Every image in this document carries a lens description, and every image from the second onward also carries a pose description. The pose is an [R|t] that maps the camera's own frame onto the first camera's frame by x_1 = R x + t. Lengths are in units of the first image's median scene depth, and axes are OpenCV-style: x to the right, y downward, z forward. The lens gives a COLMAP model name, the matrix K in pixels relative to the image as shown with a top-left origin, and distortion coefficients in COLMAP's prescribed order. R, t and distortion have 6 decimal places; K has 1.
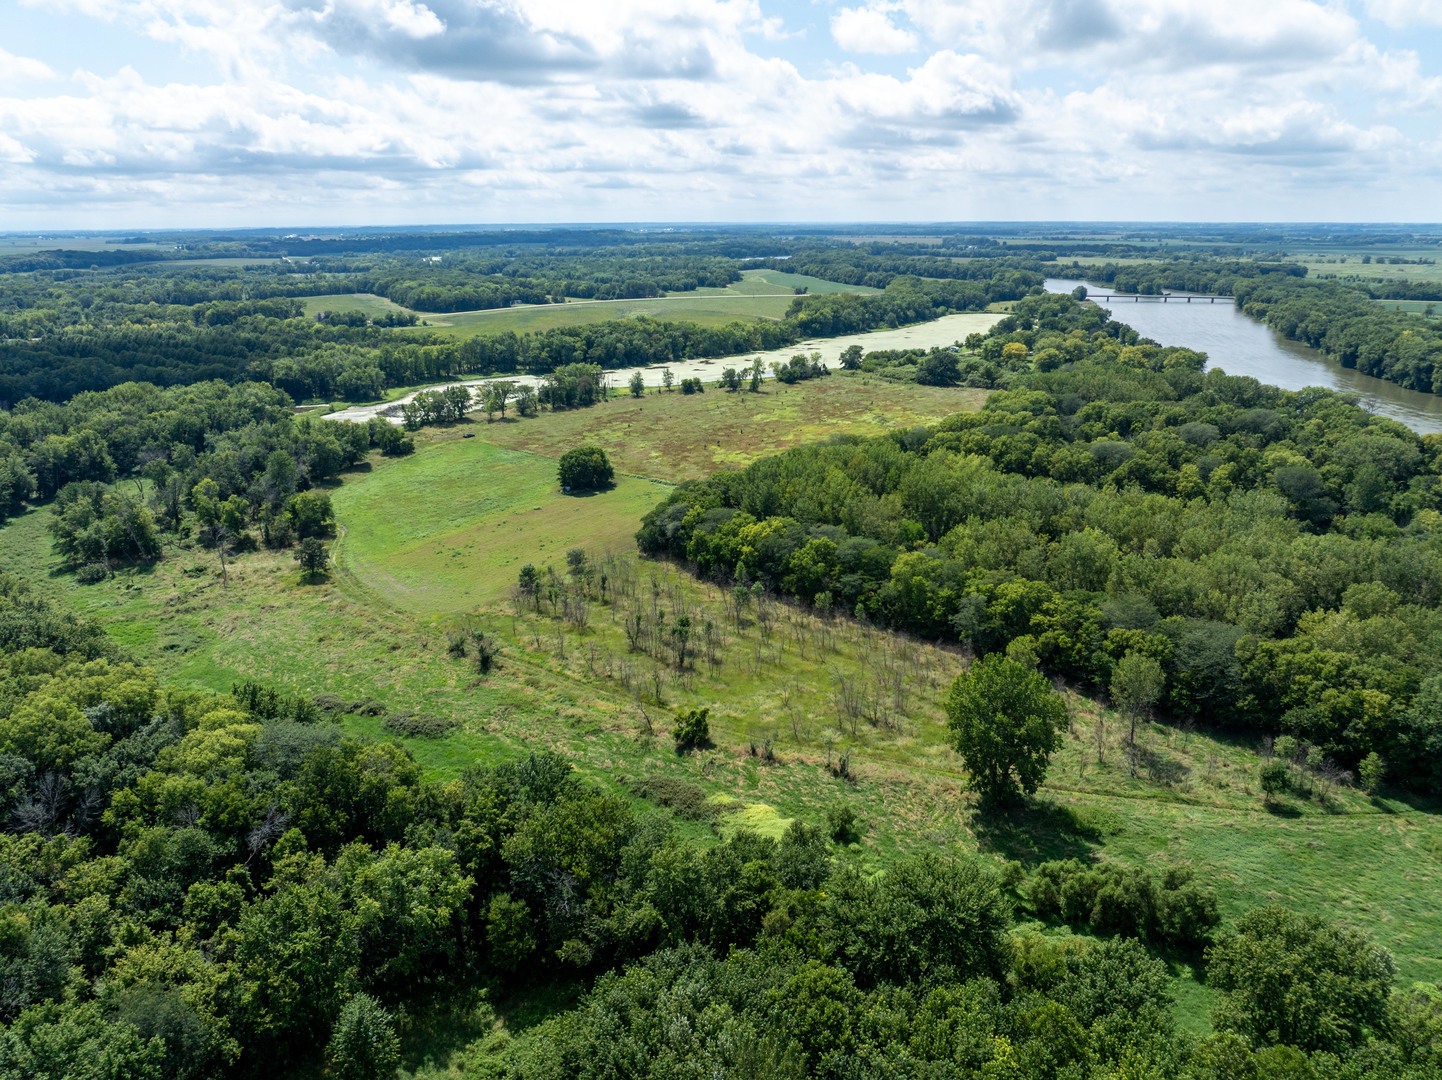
lens RADIAL K [[1012.8, 0, 721.0], [0, 1012.8, 540.0], [0, 0, 1]] dist [-0.039558, 0.004557]
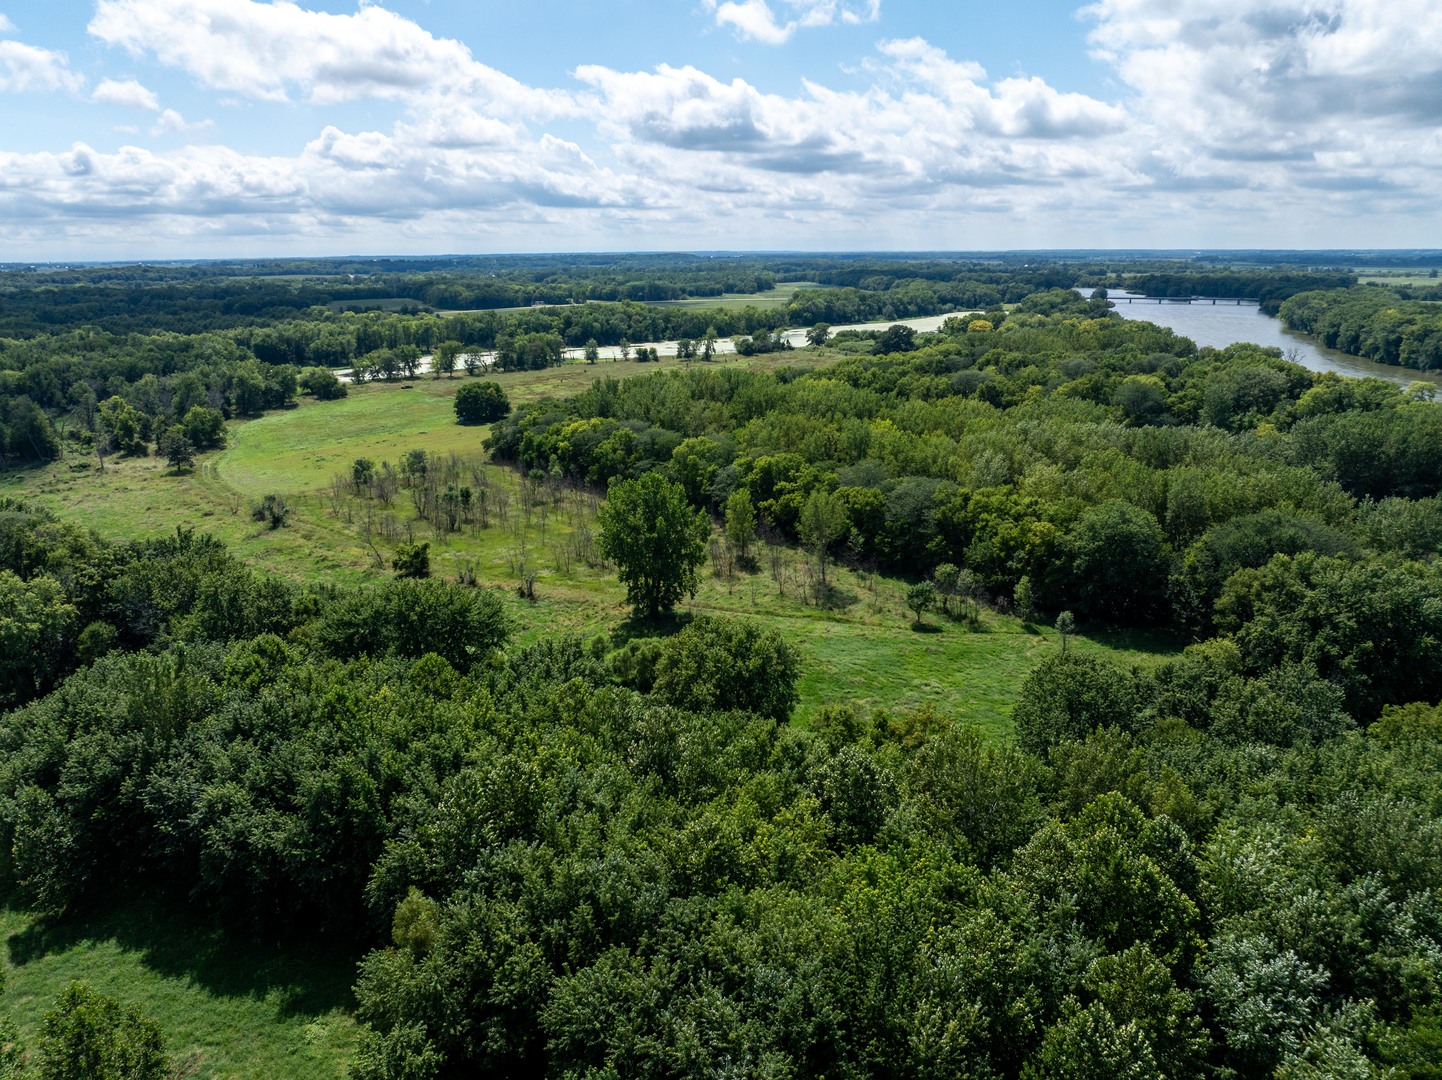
lens RADIAL K [[1012.8, 0, 721.0], [0, 1012.8, 540.0], [0, 0, 1]] dist [-0.039558, 0.004557]
pose [[0.997084, 0.018150, -0.074122, 0.111212], [-0.020285, 0.999398, -0.028163, 0.055598], [0.073567, 0.029584, 0.996851, -0.012437]]
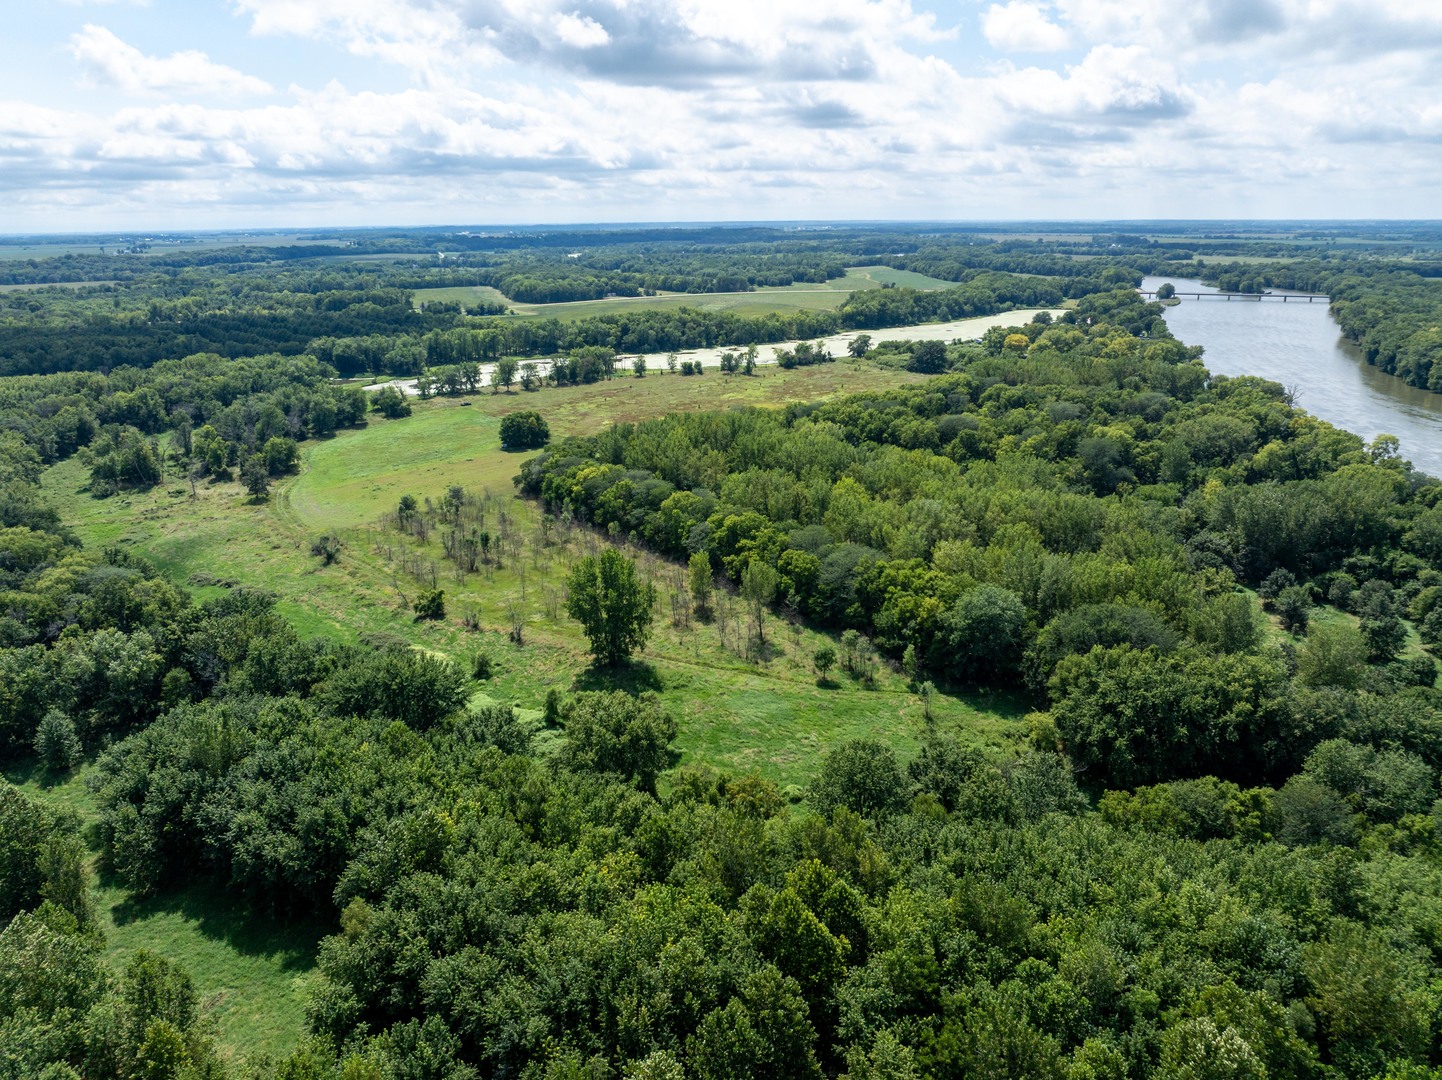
lens RADIAL K [[1012.8, 0, 721.0], [0, 1012.8, 540.0], [0, 0, 1]] dist [-0.039558, 0.004557]
pose [[0.986691, 0.045071, -0.156238, 0.160742], [-0.044857, 0.998981, 0.004895, 0.023698], [0.156300, 0.002179, 0.987707, -0.069035]]
